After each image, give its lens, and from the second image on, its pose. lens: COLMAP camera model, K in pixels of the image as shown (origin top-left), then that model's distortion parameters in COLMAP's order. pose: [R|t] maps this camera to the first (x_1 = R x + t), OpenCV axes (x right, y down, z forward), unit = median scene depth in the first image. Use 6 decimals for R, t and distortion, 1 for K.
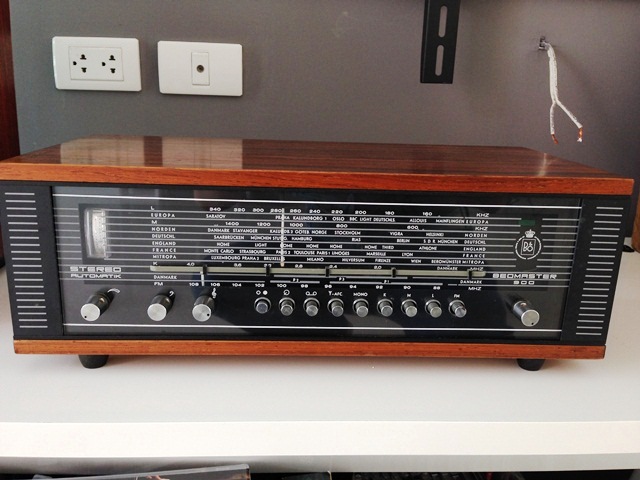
lens RADIAL K [[609.1, 0, 323.1], [0, 609.1, 237.3], [0, 0, 1]] dist [0.046286, 0.000000]
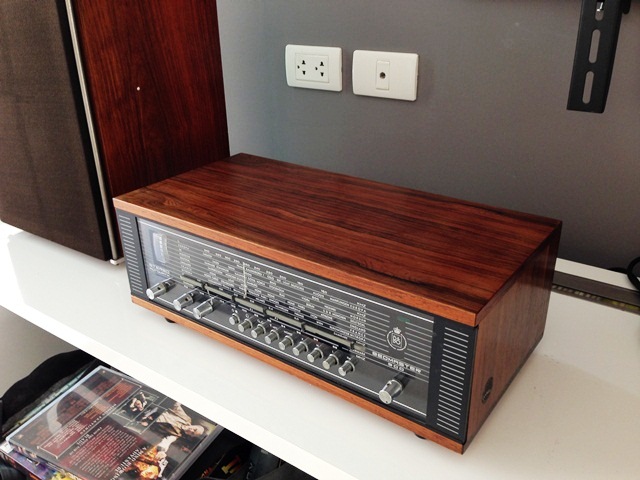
lens RADIAL K [[609.1, 0, 321.2], [0, 609.1, 244.0], [0, 0, 1]] dist [0.046286, 0.000000]
pose [[0.769433, 0.227740, -0.596747, 0.863881], [-0.111840, 0.967879, 0.225173, -0.402000], [0.628859, -0.106515, 0.770189, 0.033384]]
